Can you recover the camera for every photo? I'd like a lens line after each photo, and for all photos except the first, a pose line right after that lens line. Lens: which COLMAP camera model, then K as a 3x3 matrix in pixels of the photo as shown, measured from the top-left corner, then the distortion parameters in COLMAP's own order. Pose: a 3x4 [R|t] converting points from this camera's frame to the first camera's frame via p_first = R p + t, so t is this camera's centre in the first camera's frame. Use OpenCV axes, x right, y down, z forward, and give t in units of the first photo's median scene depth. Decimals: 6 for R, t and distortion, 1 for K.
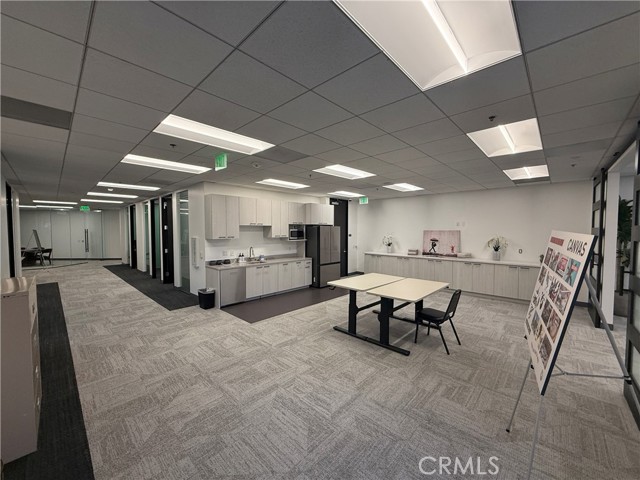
lens RADIAL K [[254.3, 0, 318.6], [0, 254.3, 240.3], [0, 0, 1]] dist [0.001958, -0.000536]
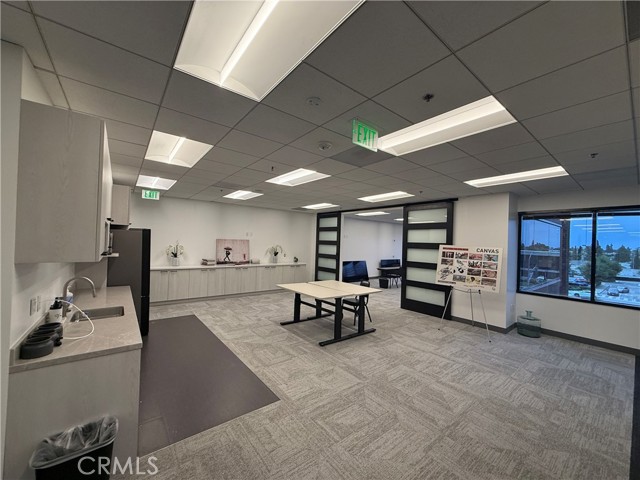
lens RADIAL K [[254.3, 0, 318.8], [0, 254.3, 239.0], [0, 0, 1]] dist [0.001958, -0.000536]
pose [[0.146416, 0.017007, 0.989077, -0.736217], [0.010419, 0.999770, -0.018734, -0.024510], [-0.989168, 0.013048, 0.146205, 0.726950]]
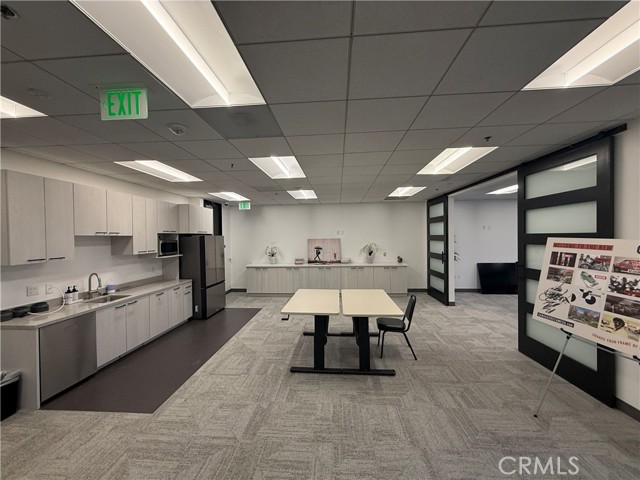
lens RADIAL K [[254.3, 0, 318.5], [0, 254.3, 239.4], [0, 0, 1]] dist [0.001958, -0.000536]
pose [[0.775952, -0.018062, 0.630533, -0.288877], [0.041648, 0.998876, -0.022640, -0.019025], [-0.629415, 0.043828, 0.775832, 0.290319]]
